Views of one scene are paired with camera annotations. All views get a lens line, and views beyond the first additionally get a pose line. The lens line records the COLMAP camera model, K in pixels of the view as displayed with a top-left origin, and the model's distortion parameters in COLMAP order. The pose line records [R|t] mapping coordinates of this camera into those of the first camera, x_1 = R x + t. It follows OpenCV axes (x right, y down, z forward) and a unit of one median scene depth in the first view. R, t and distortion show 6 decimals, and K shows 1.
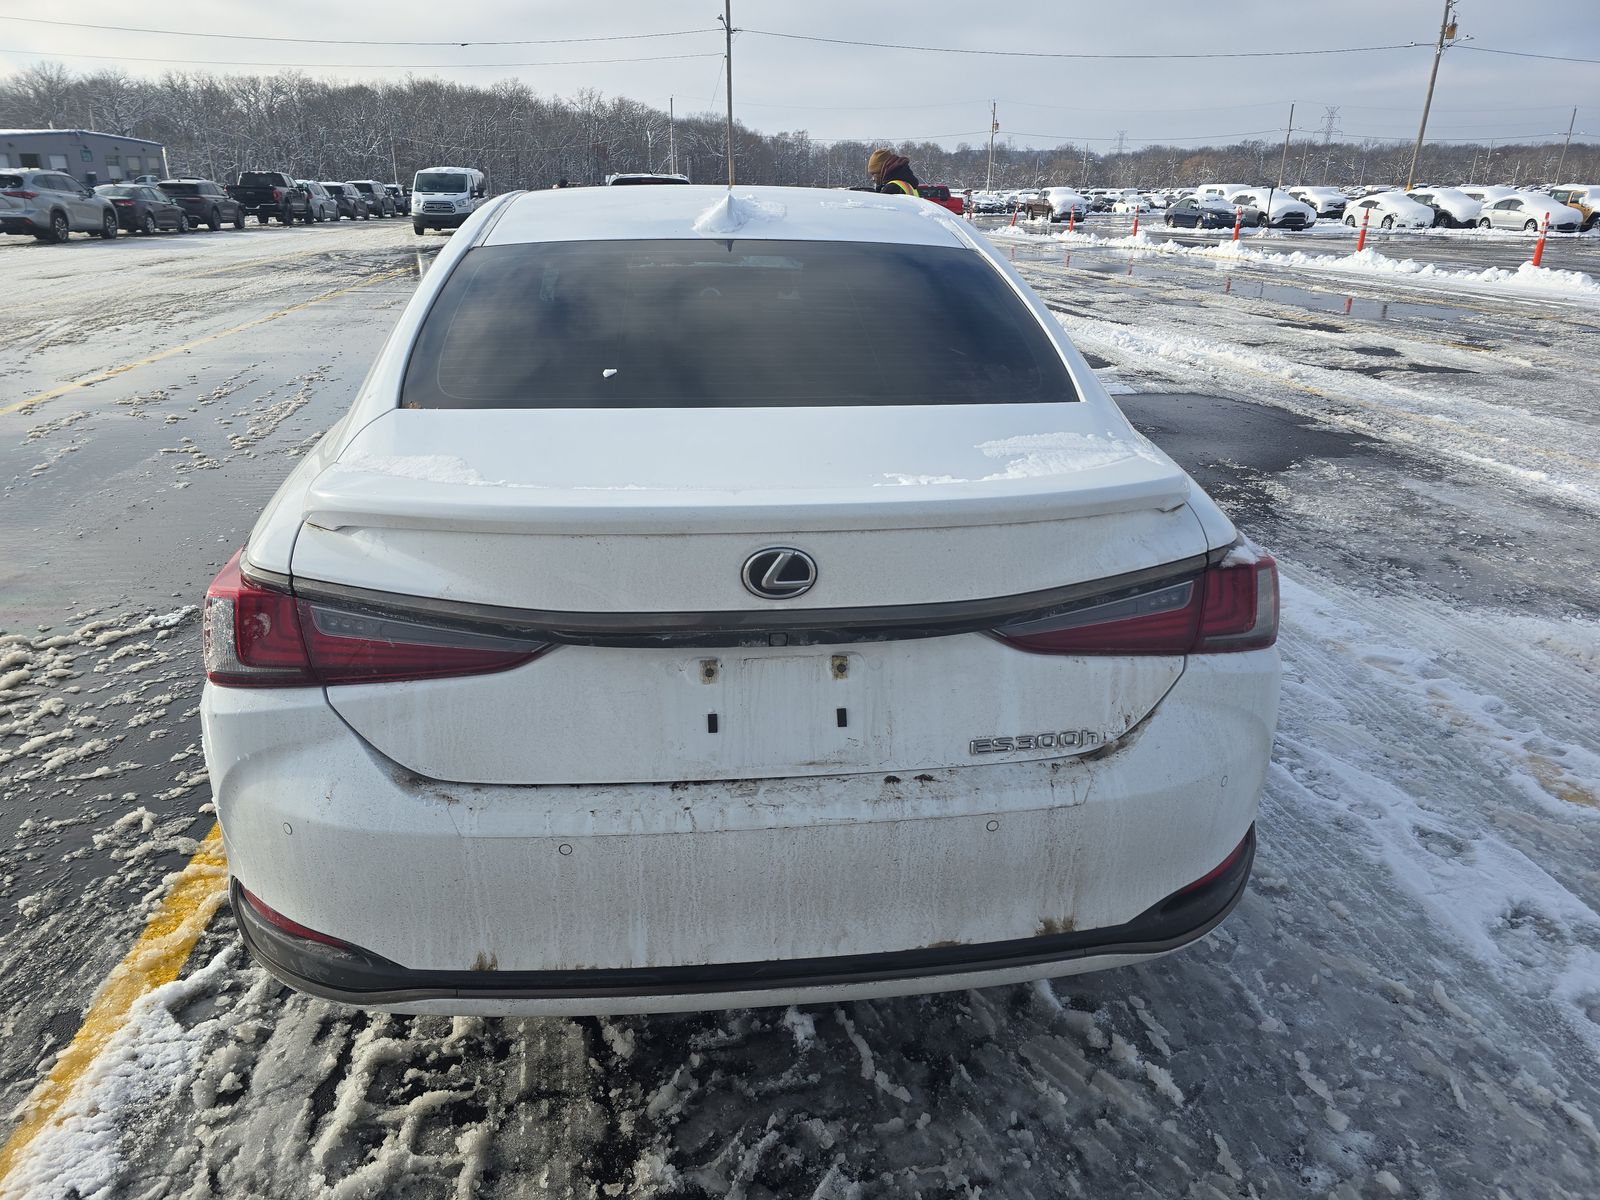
lens RADIAL K [[1070.8, 0, 793.5], [0, 1070.8, 554.6], [0, 0, 1]] dist [0.068772, -0.059503]
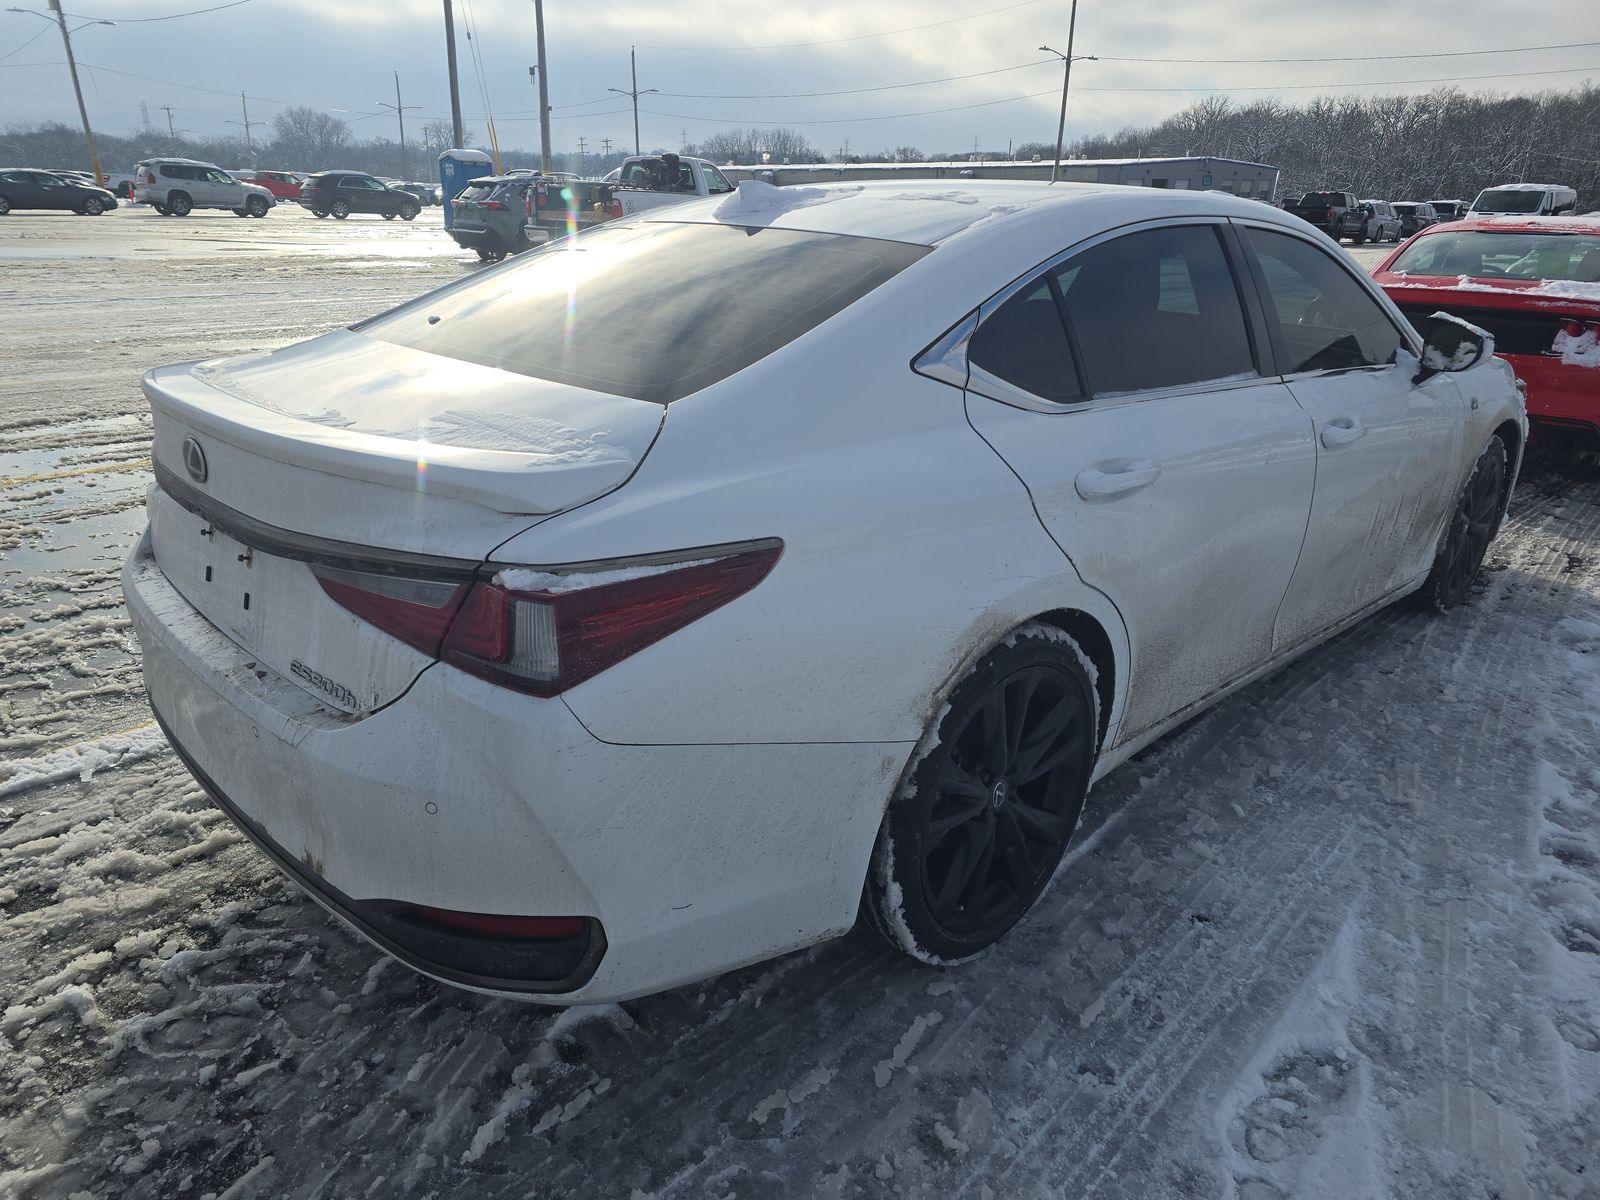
lens RADIAL K [[1070.8, 0, 793.5], [0, 1070.8, 554.6], [0, 0, 1]] dist [0.068772, -0.059503]
pose [[0.621709, 0.251070, -0.741918, 1.033898], [-0.263983, 0.958978, 0.103314, -0.144042], [0.737422, 0.131623, 0.662484, 0.511208]]
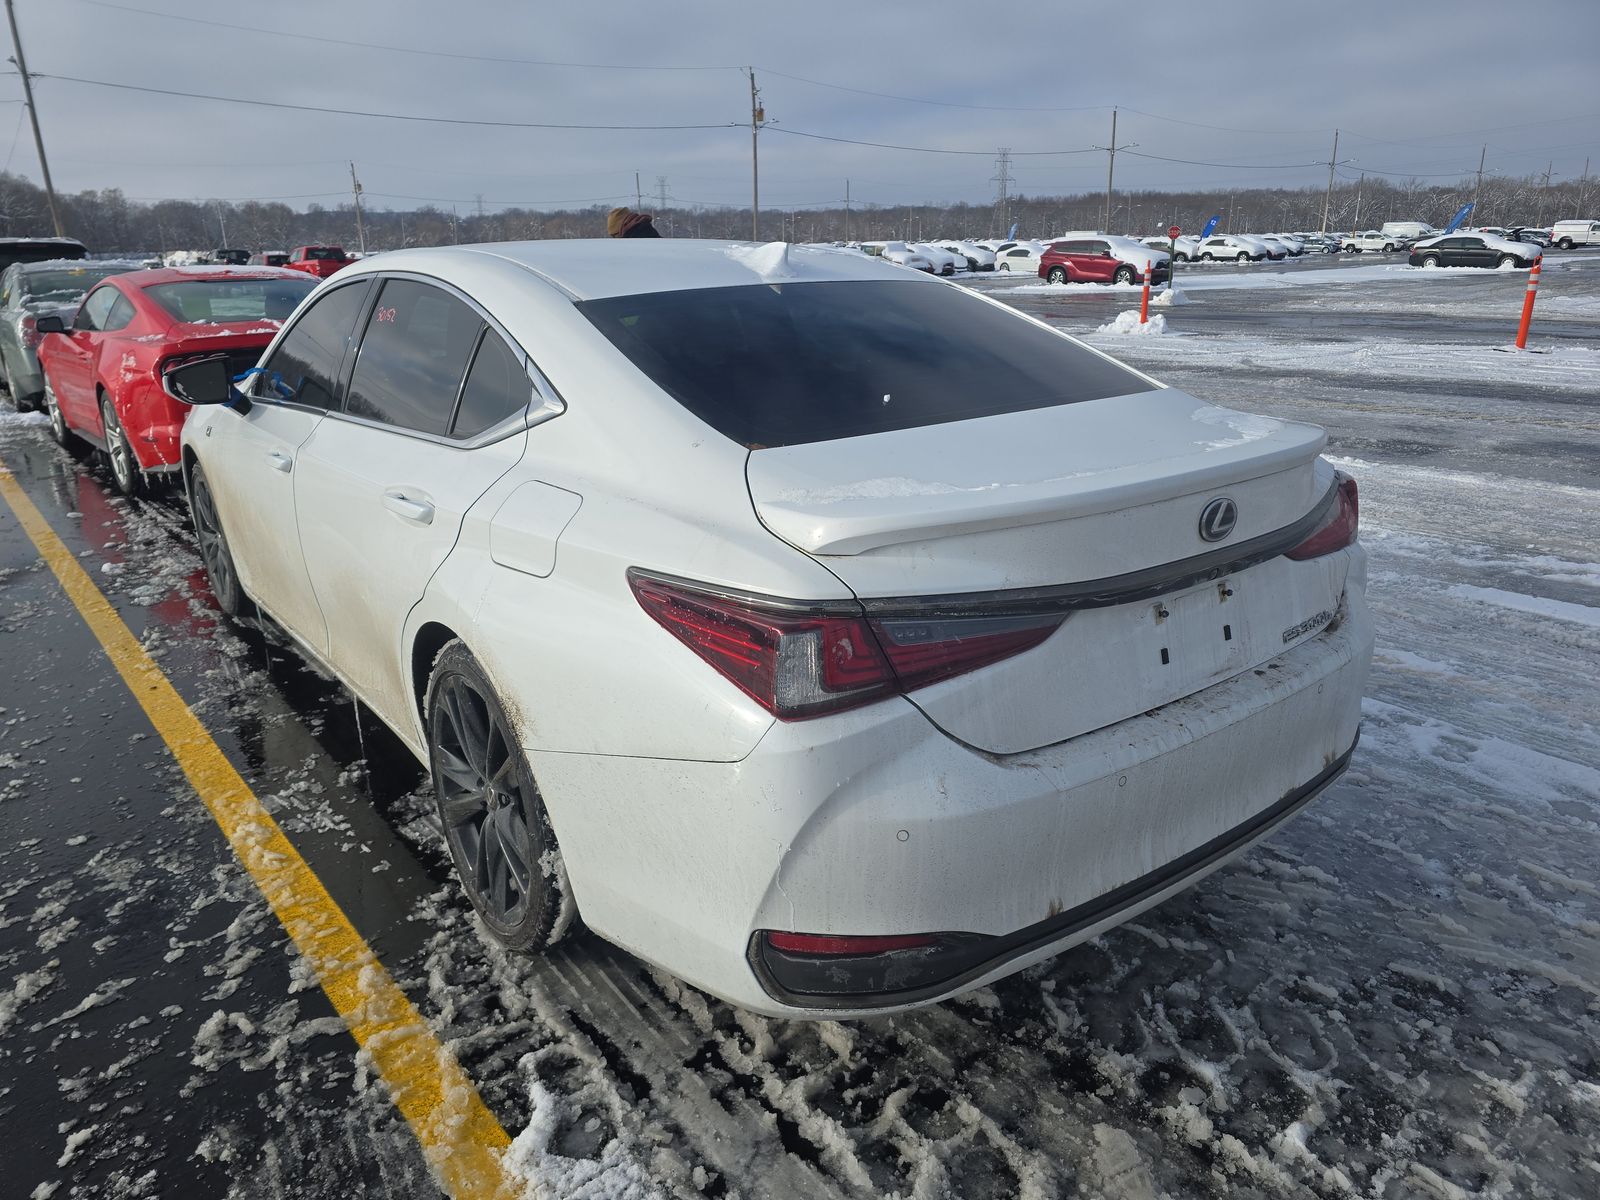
lens RADIAL K [[1100.5, 0, 747.7], [0, 1100.5, 557.5], [0, 0, 1]] dist [0.055976, -0.060014]
pose [[0.855147, -0.157294, 0.493947, -0.859485], [0.184690, 0.982773, -0.006788, -0.025185], [-0.484370, 0.097032, 0.869466, 0.097129]]
